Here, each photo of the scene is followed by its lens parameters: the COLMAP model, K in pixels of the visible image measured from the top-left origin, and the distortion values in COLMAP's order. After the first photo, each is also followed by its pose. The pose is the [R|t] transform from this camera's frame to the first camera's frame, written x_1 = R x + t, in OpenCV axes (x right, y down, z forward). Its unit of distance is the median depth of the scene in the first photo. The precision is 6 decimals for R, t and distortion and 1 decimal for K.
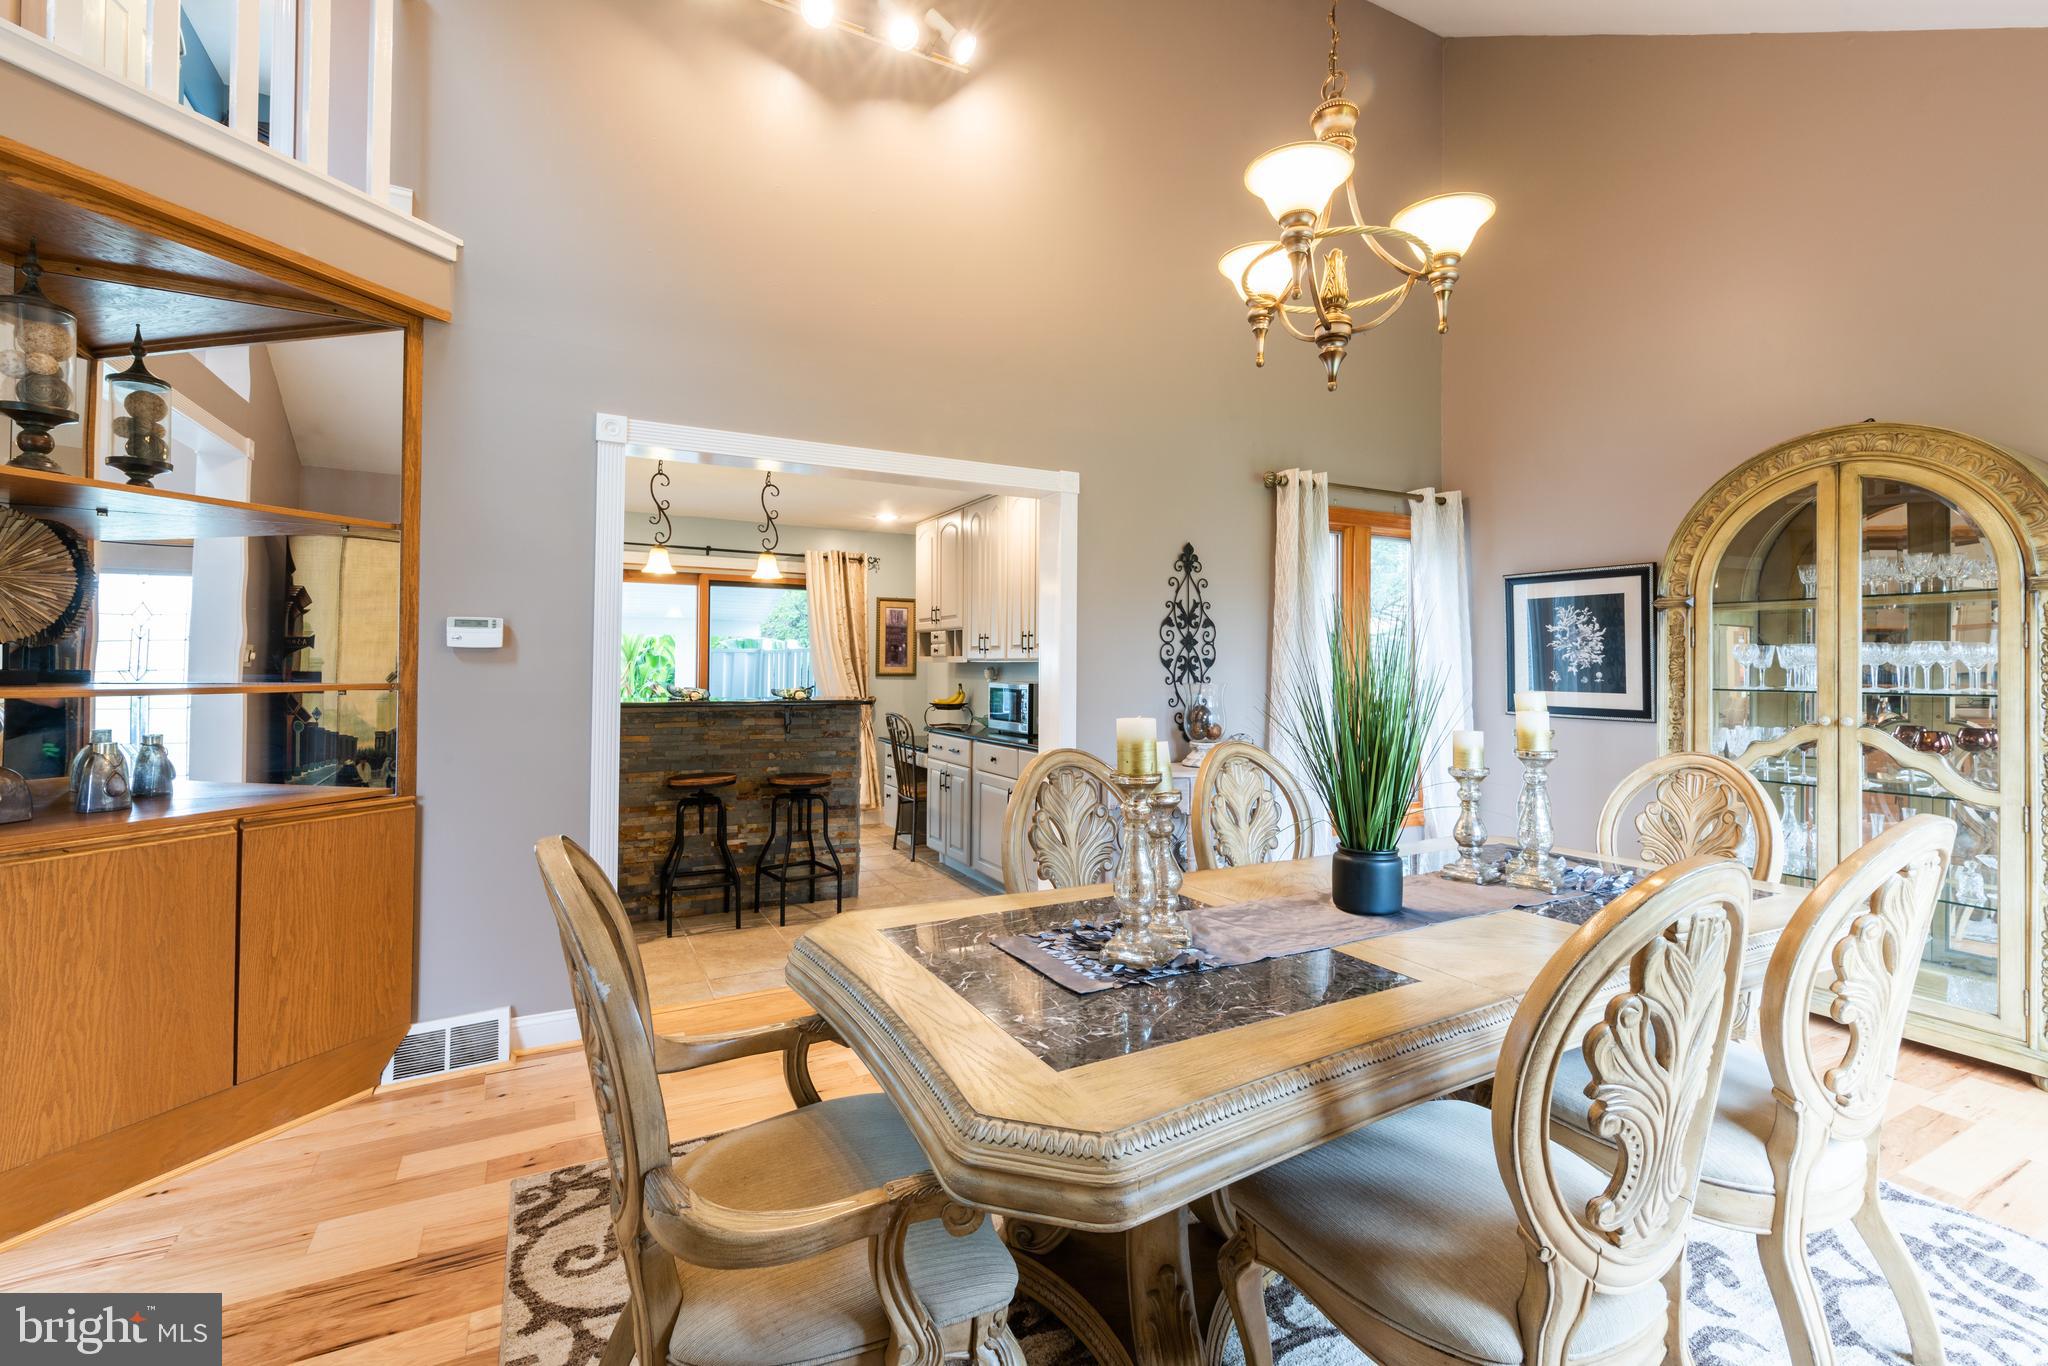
lens RADIAL K [[882.1, 0, 1023.5], [0, 882.1, 667.1], [0, 0, 1]] dist [0.001675, -0.000353]
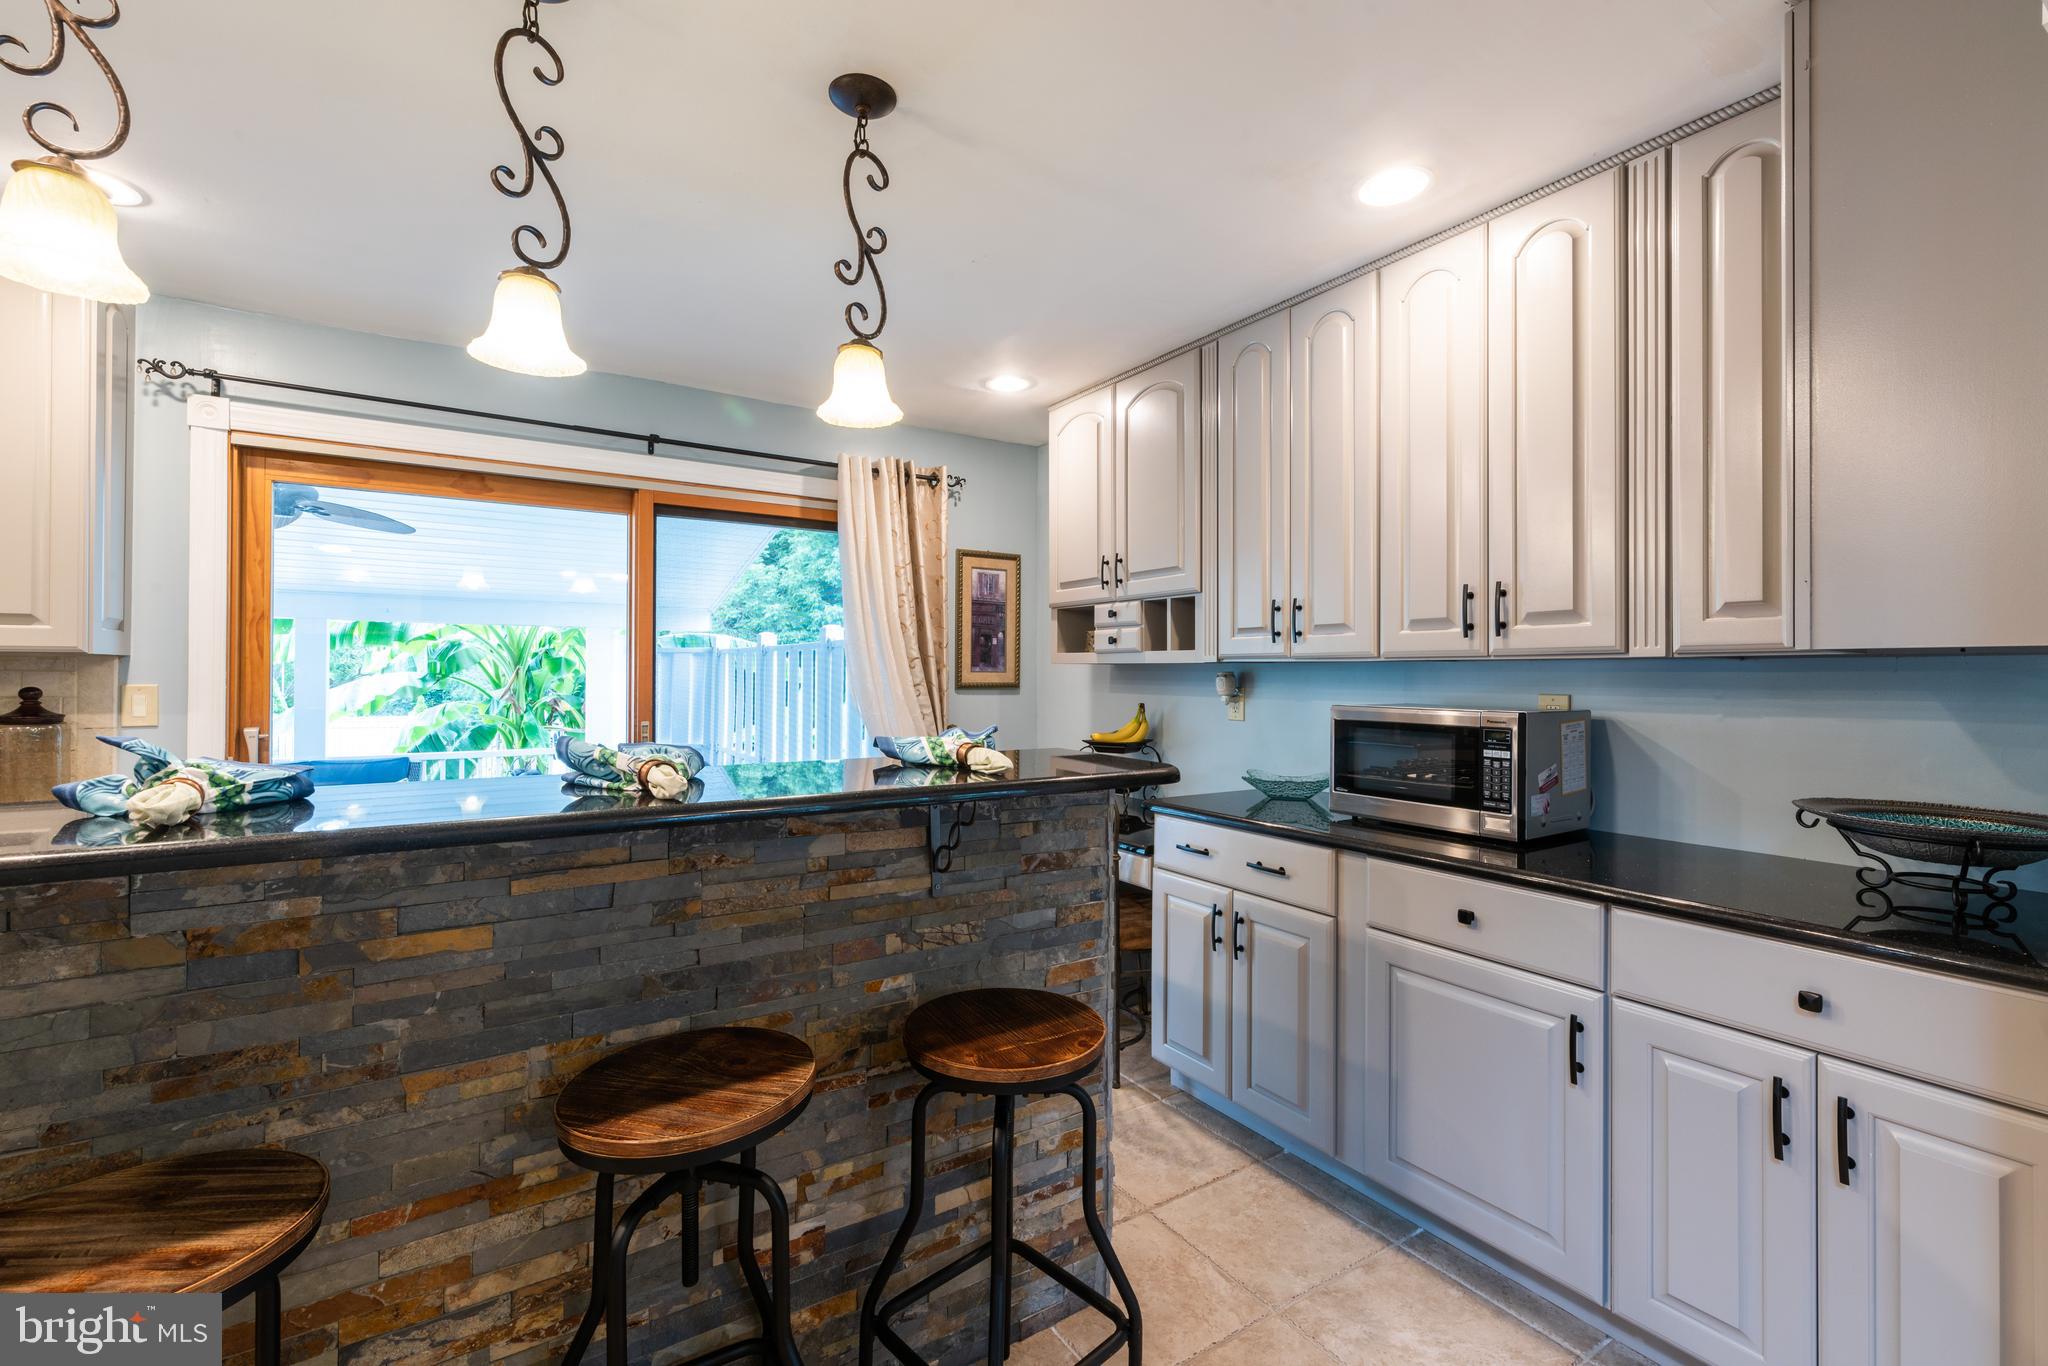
lens RADIAL K [[882.1, 0, 1031.6], [0, 882.1, 677.2], [0, 0, 1]] dist [0.001675, -0.000353]
pose [[0.995799, -0.004031, 0.091480, -0.187055], [0.003527, 0.999978, 0.005668, -0.000450], [-0.091501, -0.005322, 0.995791, 0.473522]]
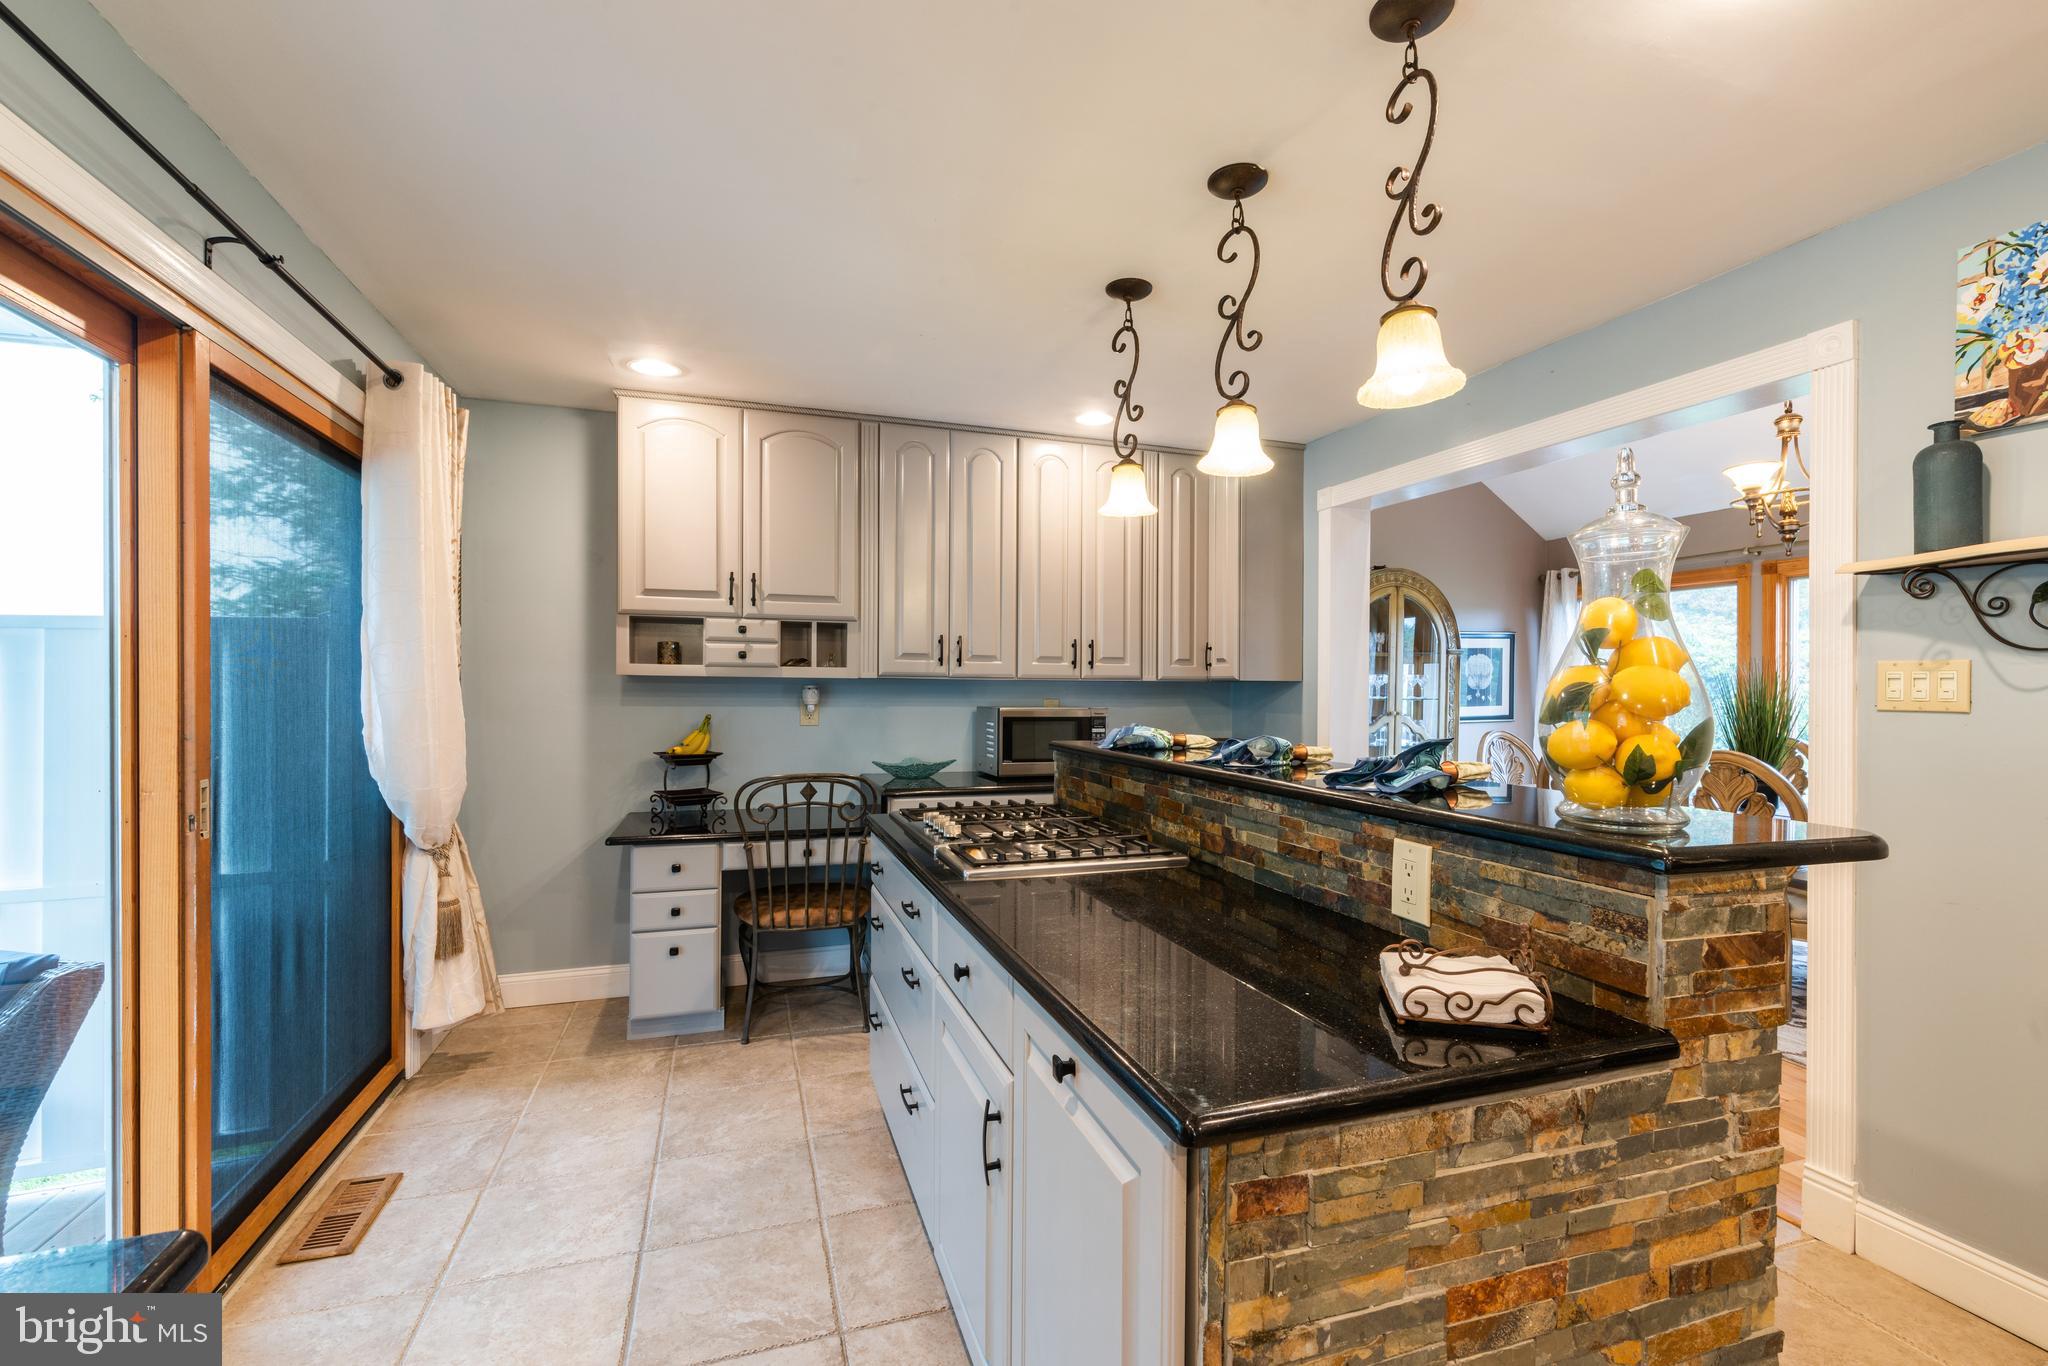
lens RADIAL K [[882.1, 0, 1028.2], [0, 882.1, 687.9], [0, 0, 1]] dist [0.001675, -0.000353]
pose [[0.163247, -0.009362, 0.986541, -0.578977], [-0.007822, 0.999911, 0.010784, -0.005680], [-0.986554, -0.009477, 0.163160, 0.713934]]
